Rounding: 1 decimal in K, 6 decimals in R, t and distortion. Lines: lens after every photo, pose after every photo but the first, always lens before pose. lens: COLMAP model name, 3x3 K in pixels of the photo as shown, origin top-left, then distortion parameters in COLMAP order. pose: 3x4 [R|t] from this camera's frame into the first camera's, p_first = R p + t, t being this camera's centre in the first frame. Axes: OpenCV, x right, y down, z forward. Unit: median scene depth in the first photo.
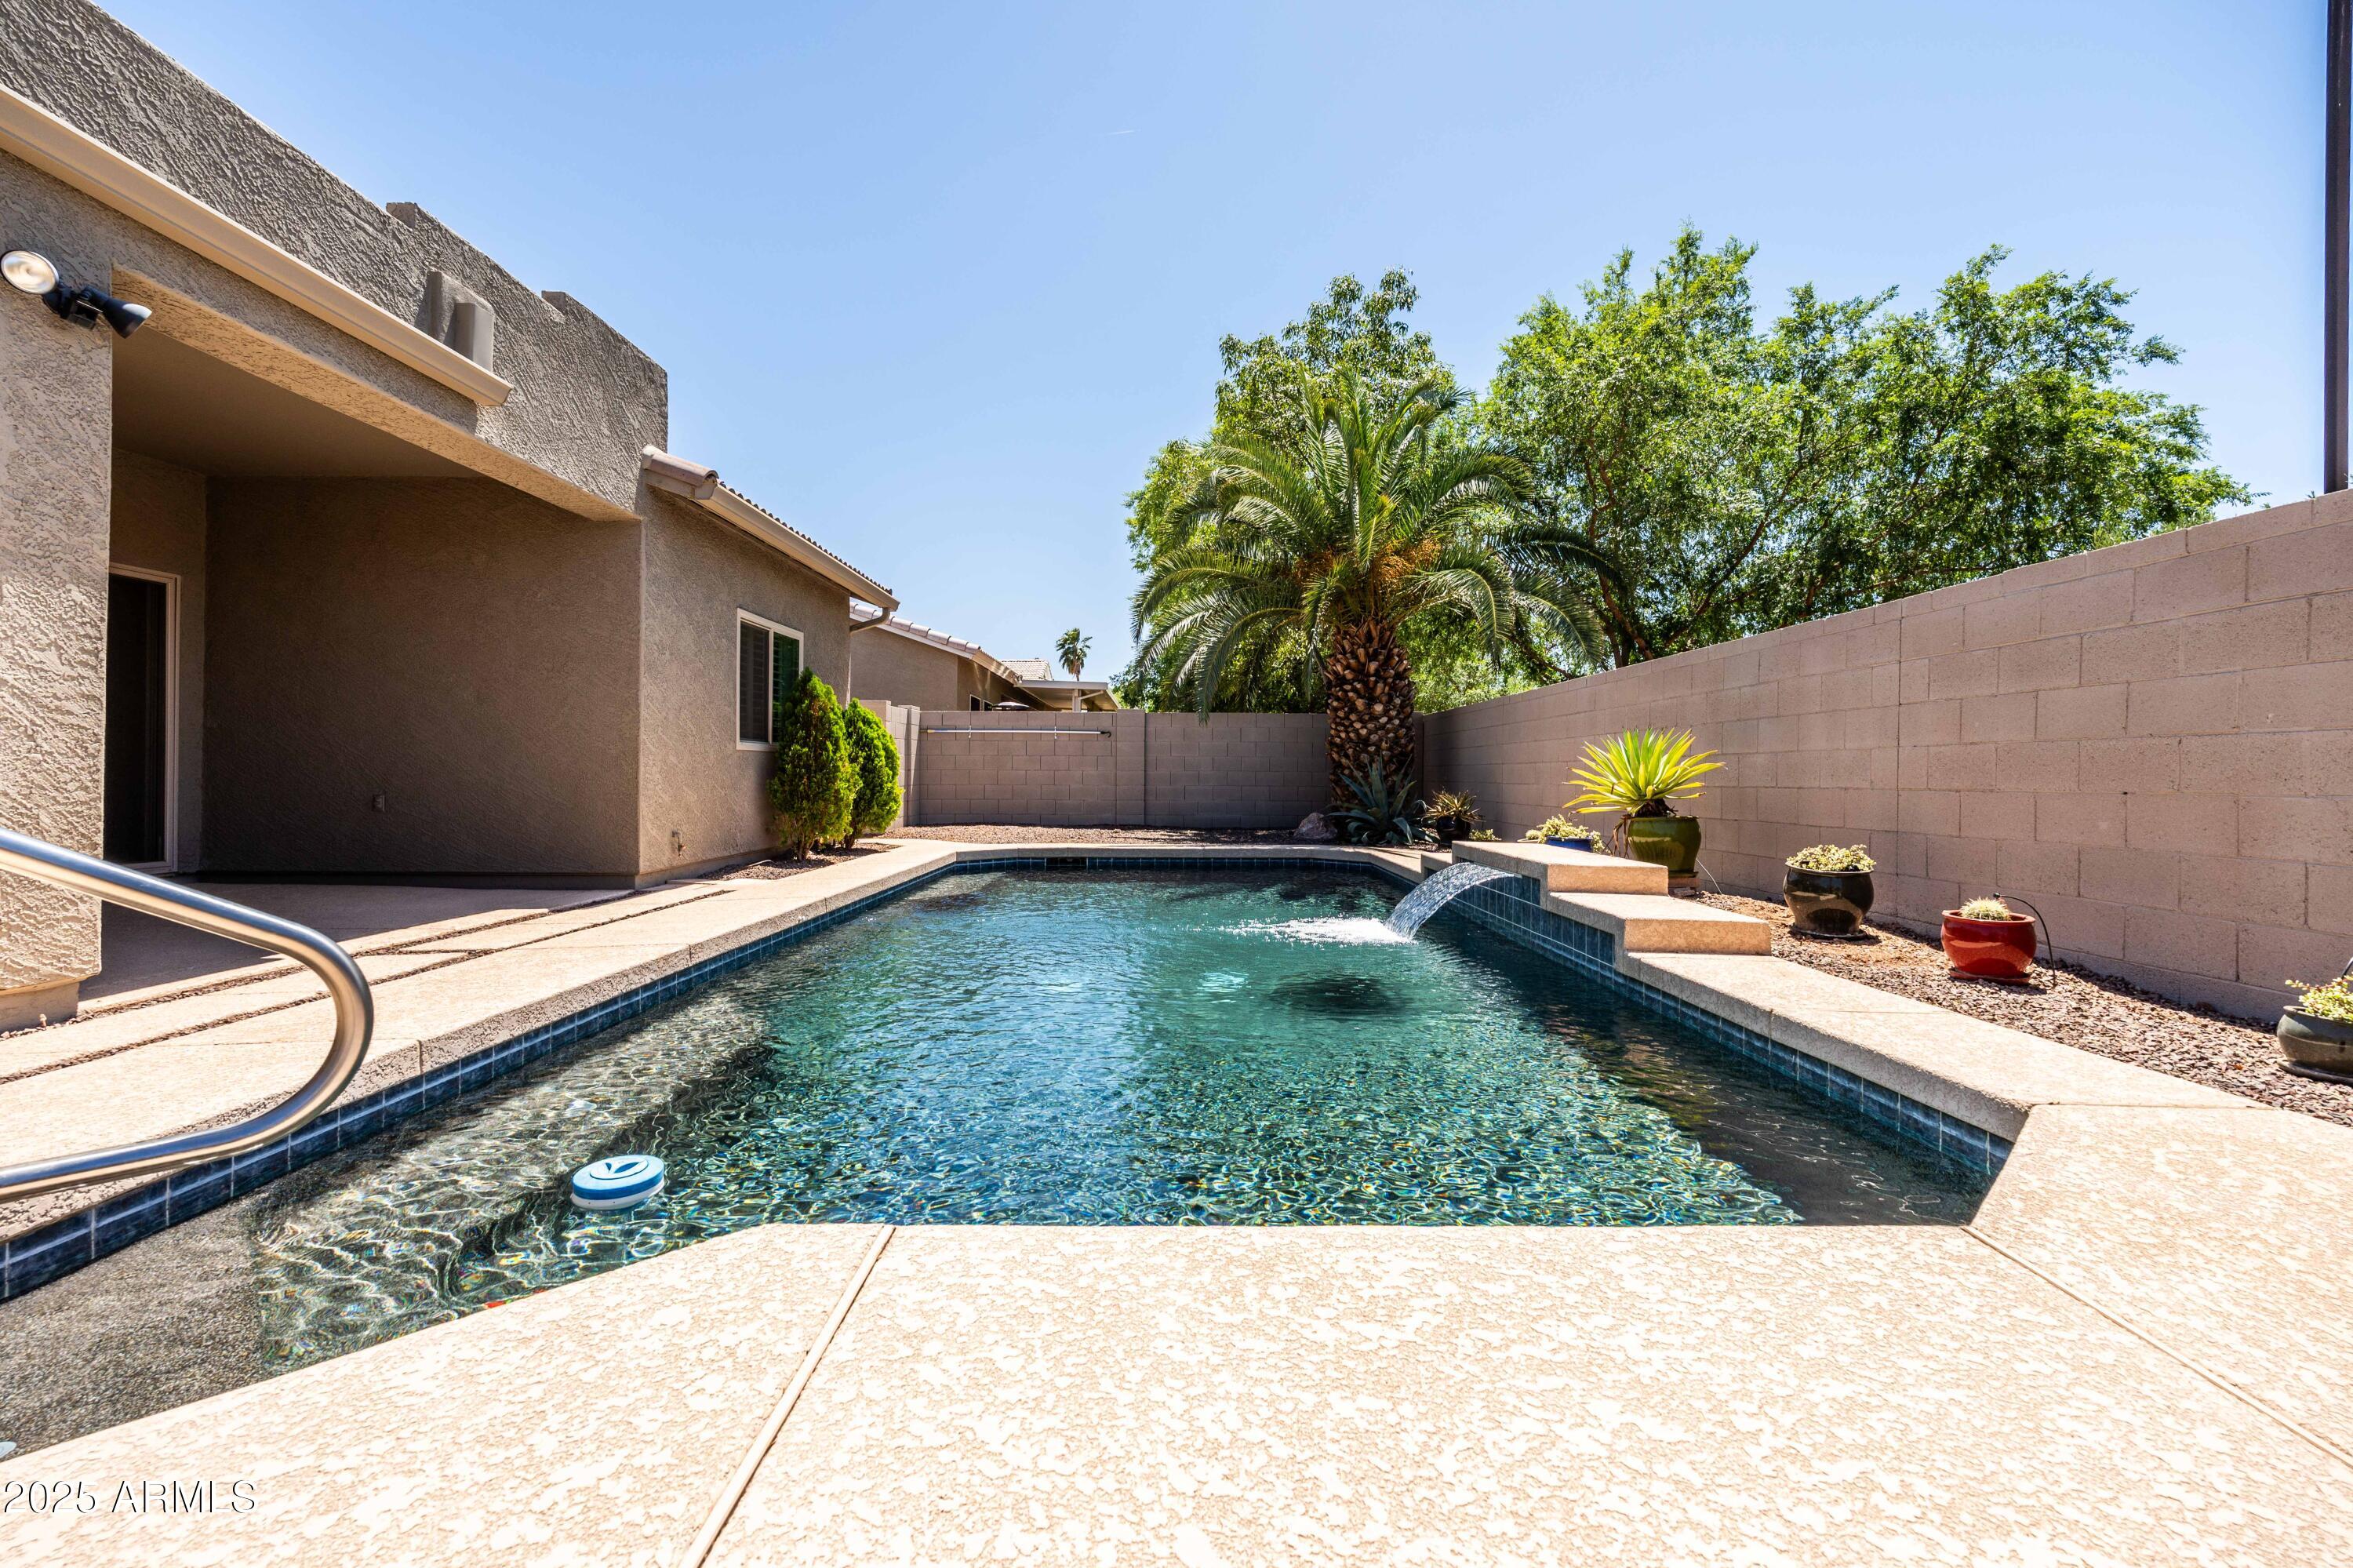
lens RADIAL K [[1021.4, 0, 1172.6], [0, 1021.4, 771.2], [0, 0, 1]] dist [-0.000124, 0.001091]
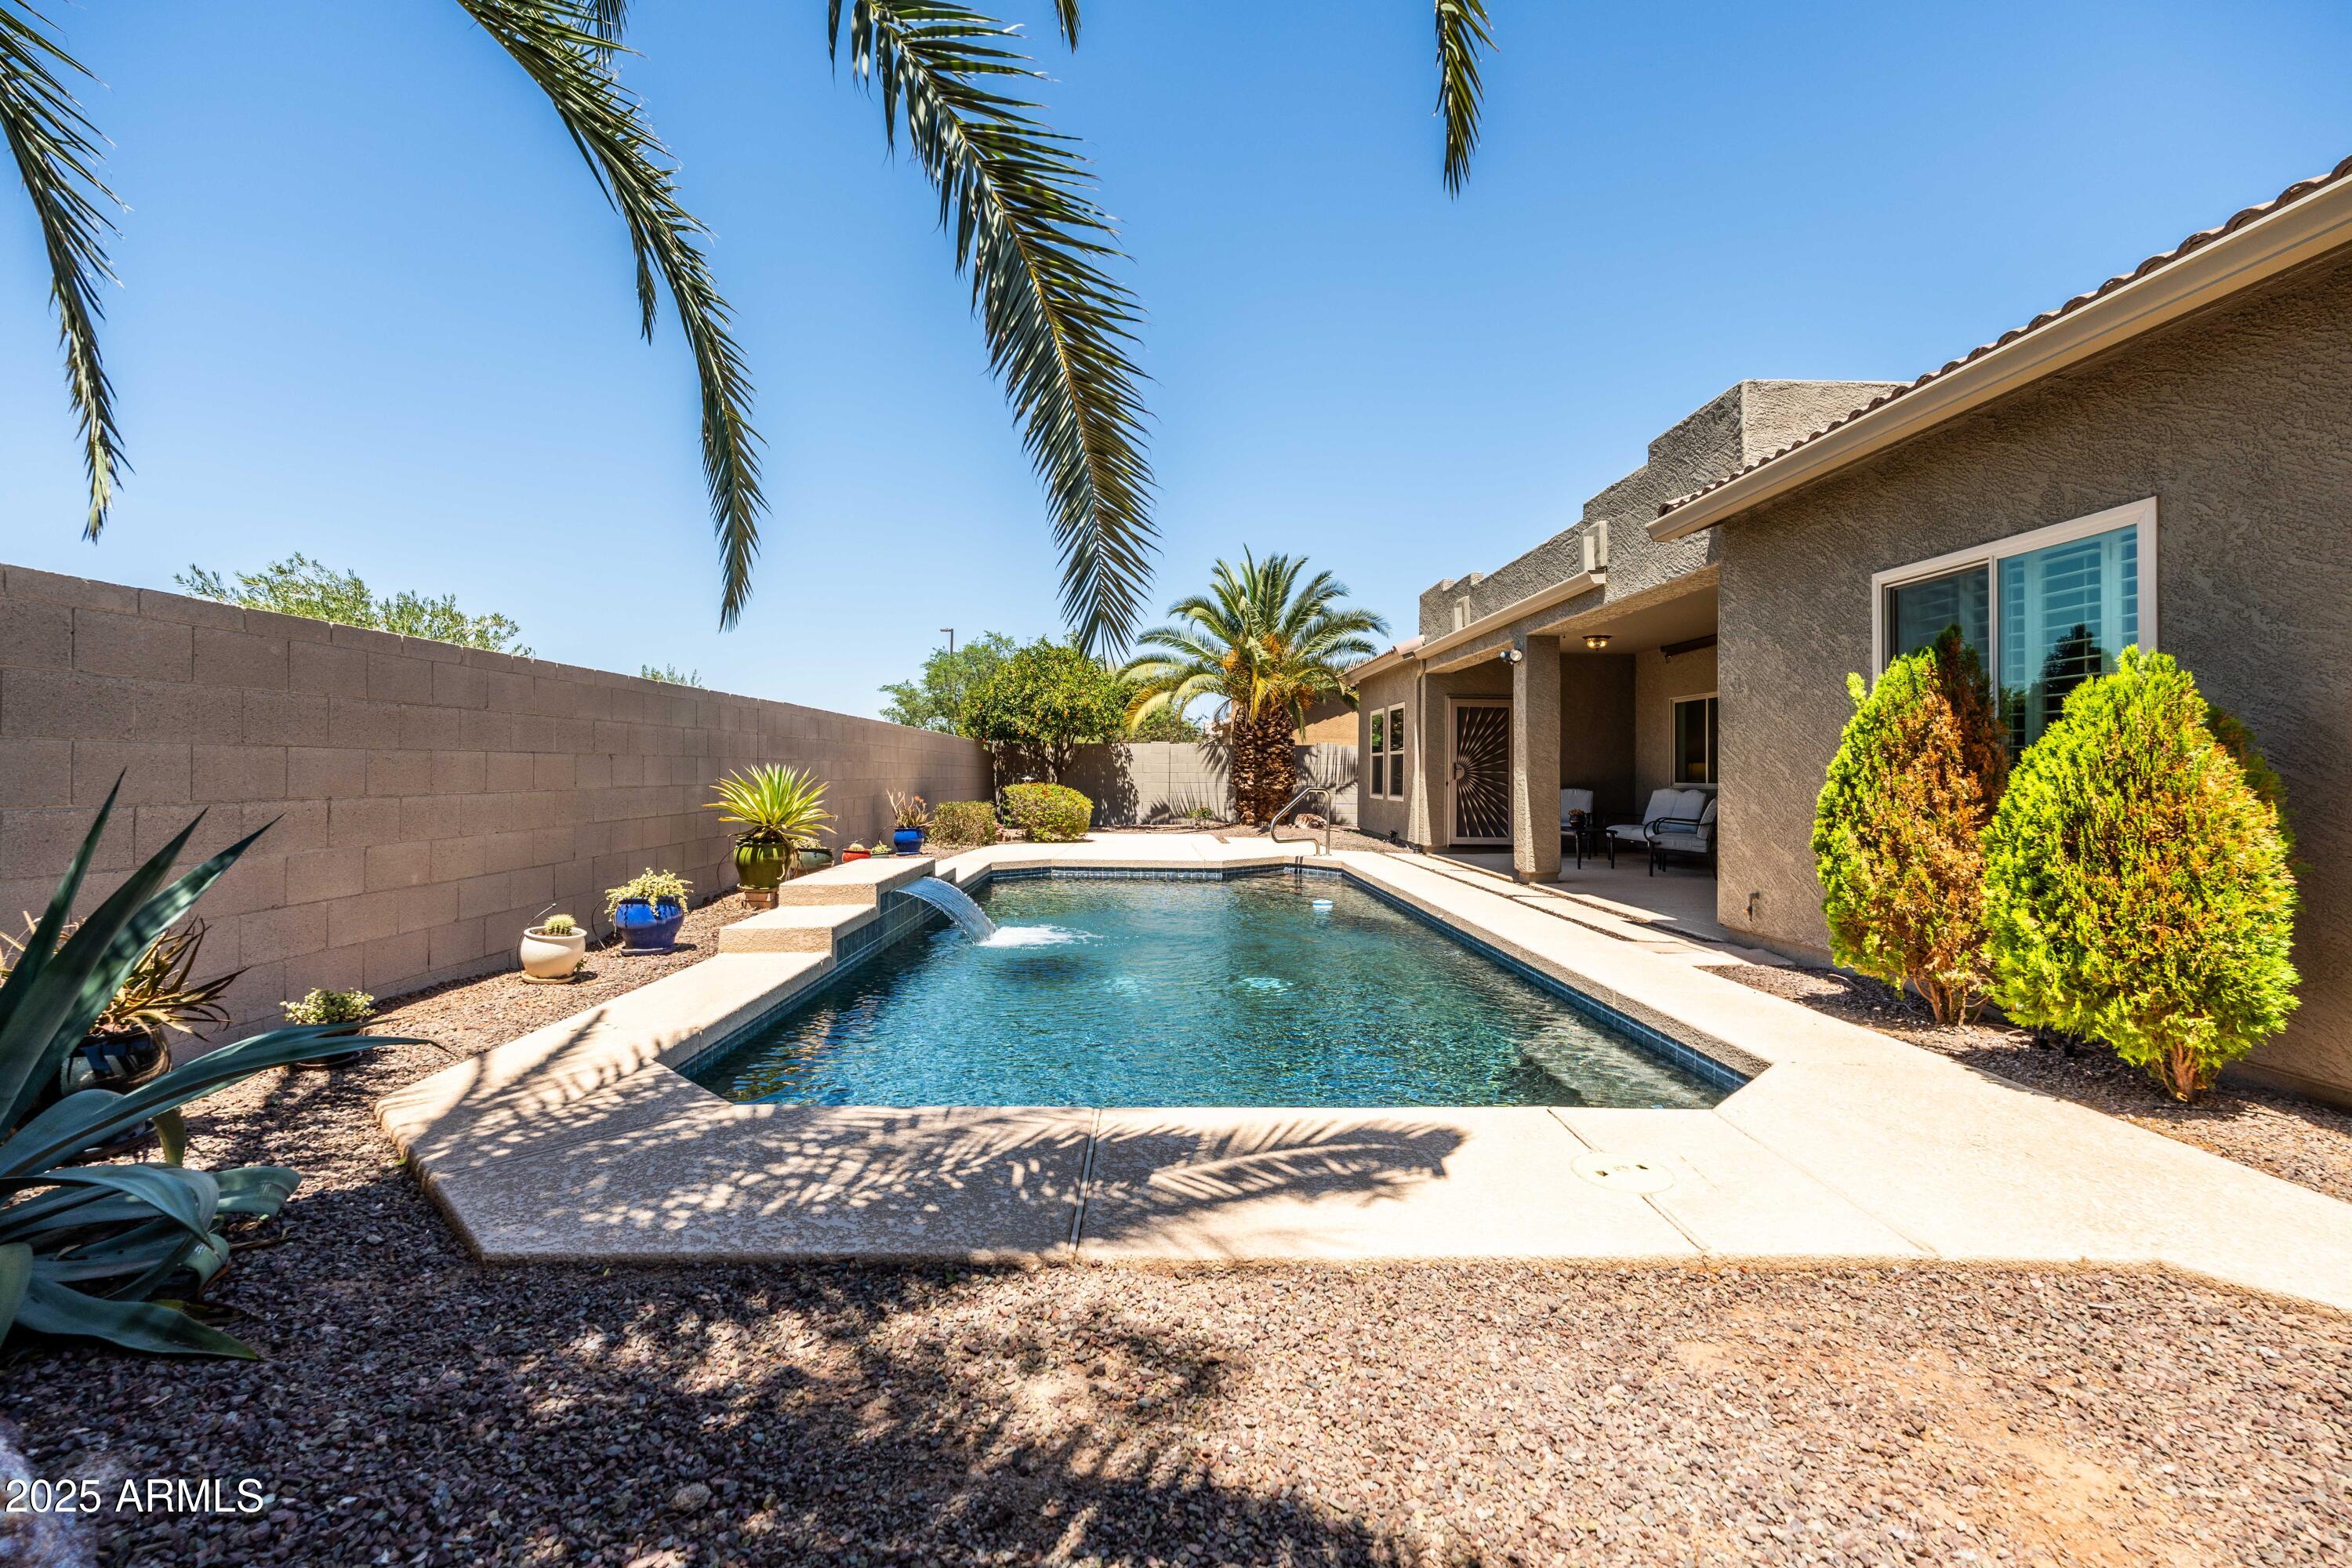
lens RADIAL K [[1026.6, 0, 1178.5], [0, 1026.6, 748.4], [0, 0, 1]] dist [0.007483, 0.000271]
pose [[-0.999549, -0.018076, -0.023974, 0.015718], [-0.017433, 0.999490, -0.026749, -0.021908], [0.024445, -0.026319, -0.999355, 1.337434]]
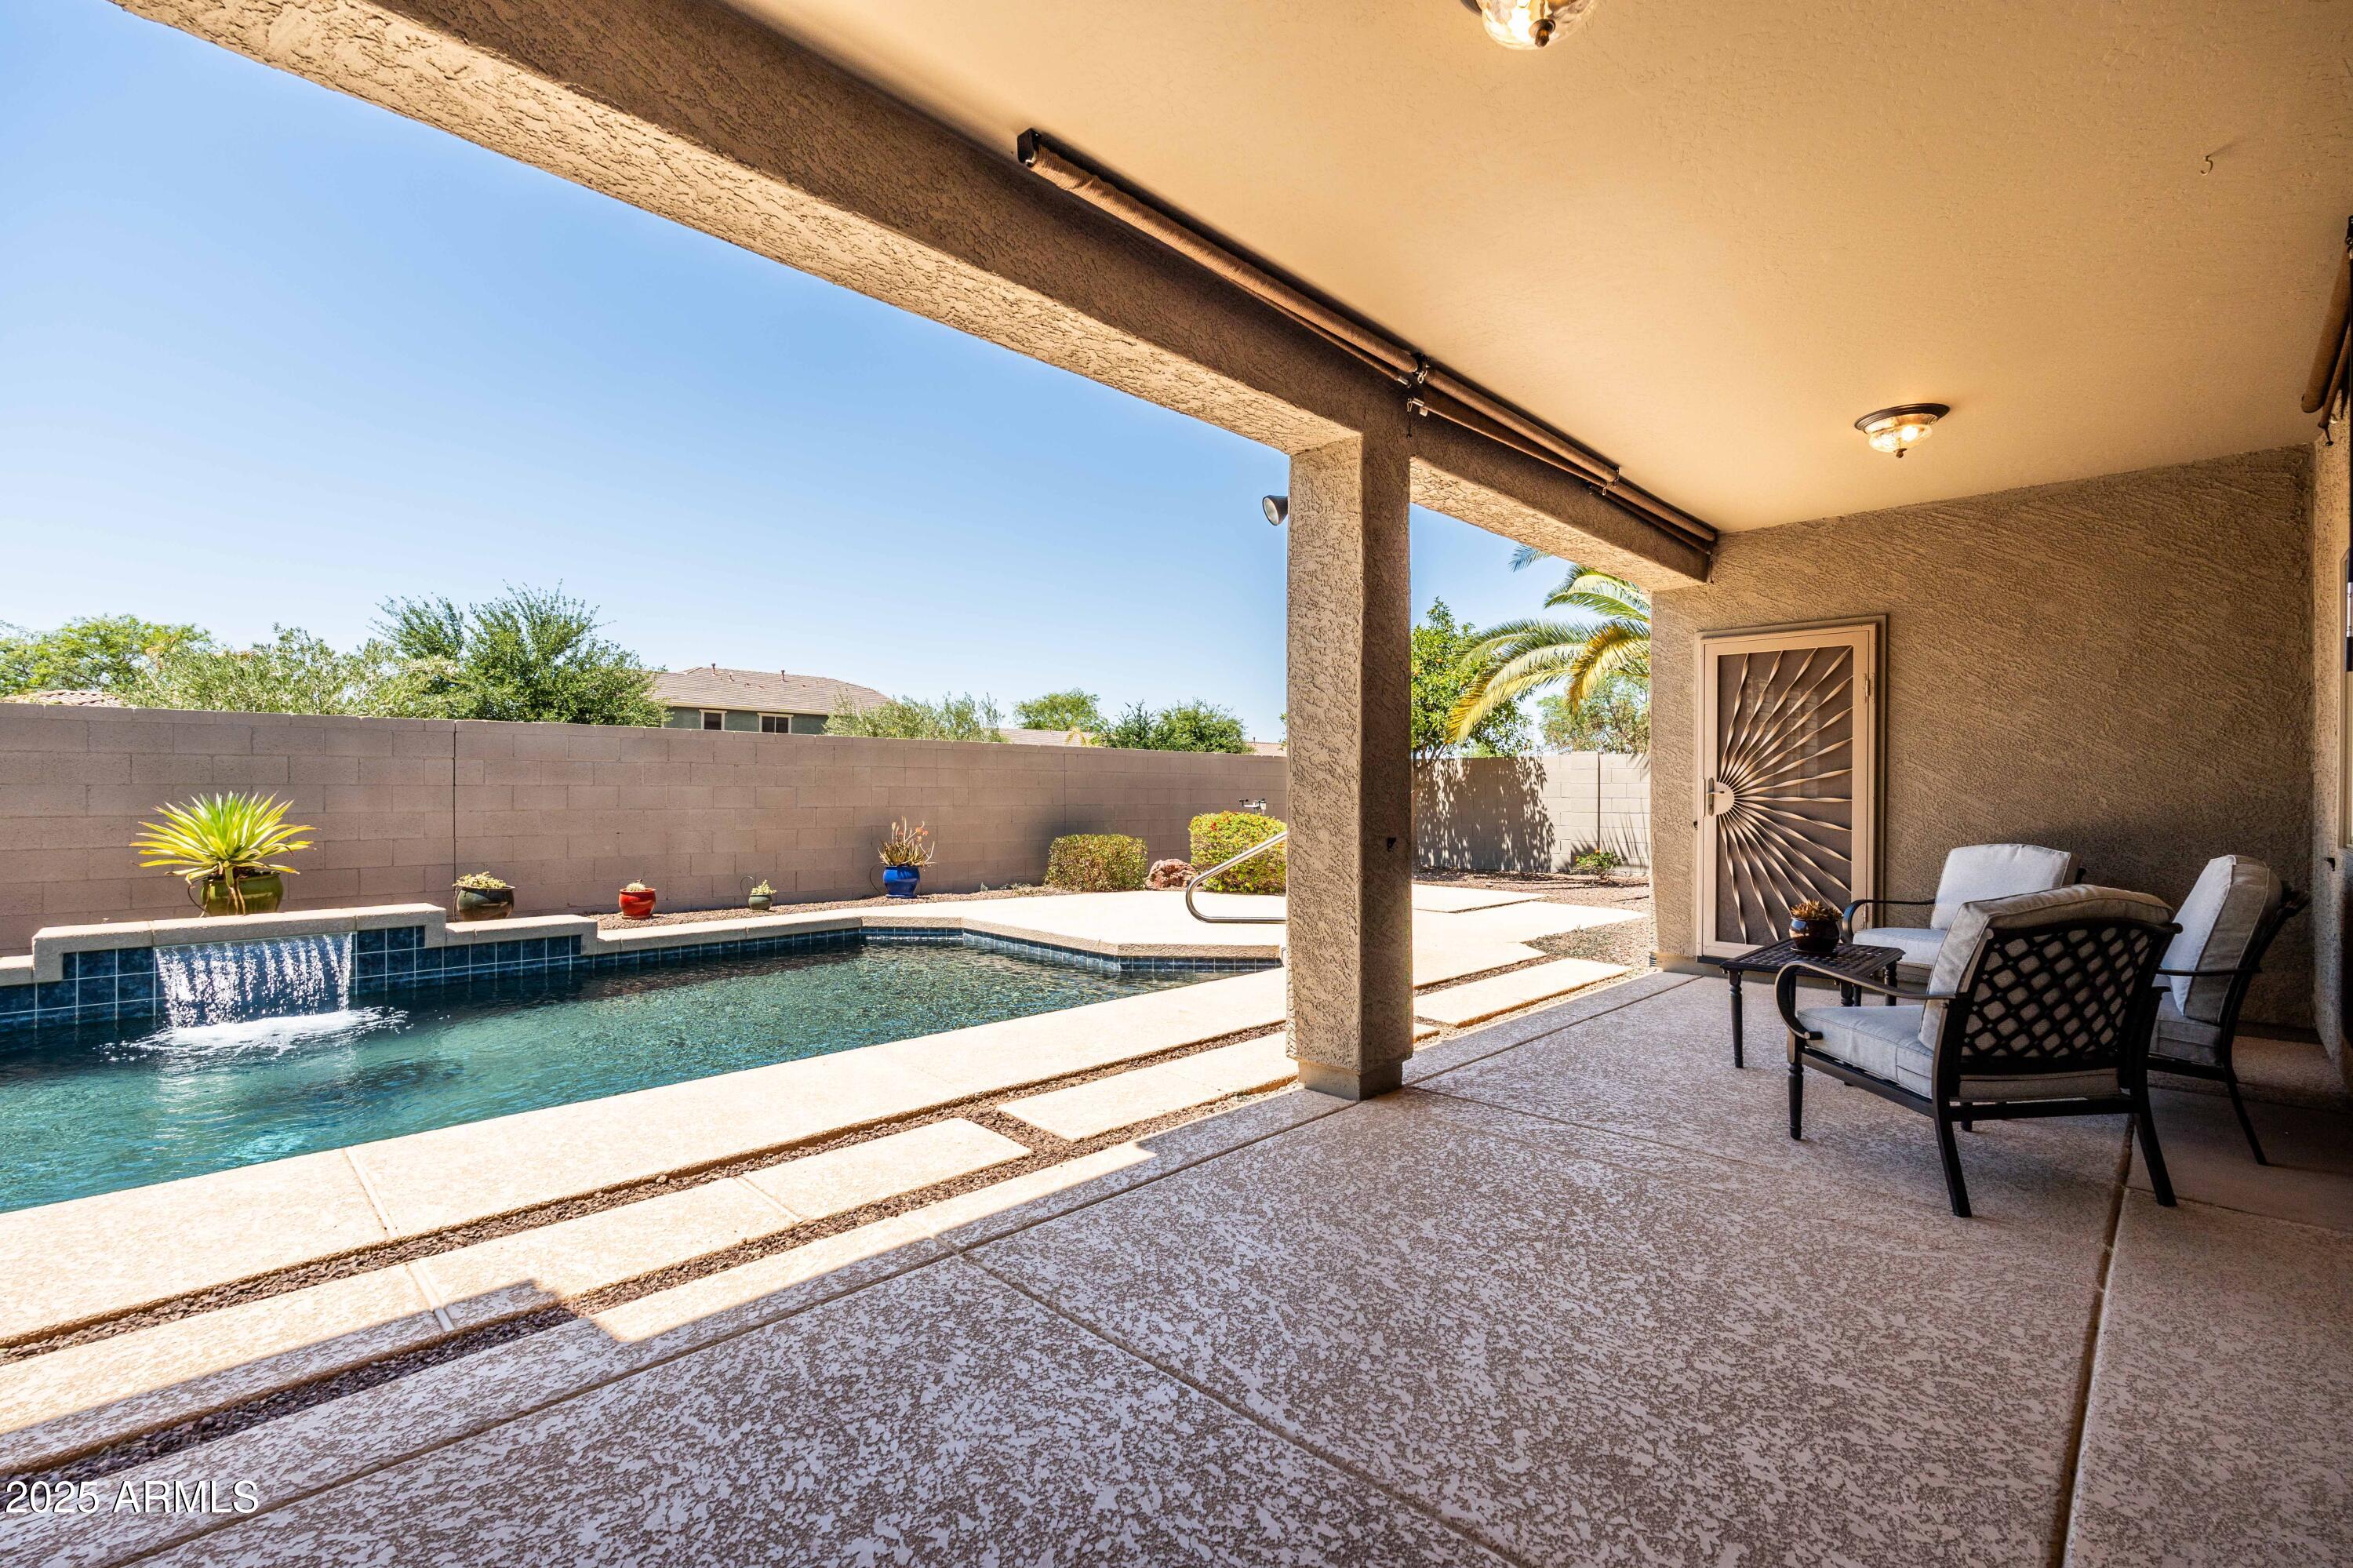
lens RADIAL K [[1025.5, 0, 1184.0], [0, 1025.5, 766.4], [0, 0, 1]] dist [-0.000643, 0.000885]
pose [[-0.710071, 0.005450, 0.704109, -0.601995], [-0.012501, 0.999715, -0.020345, -0.035904], [-0.704019, -0.023248, -0.709801, 0.647265]]
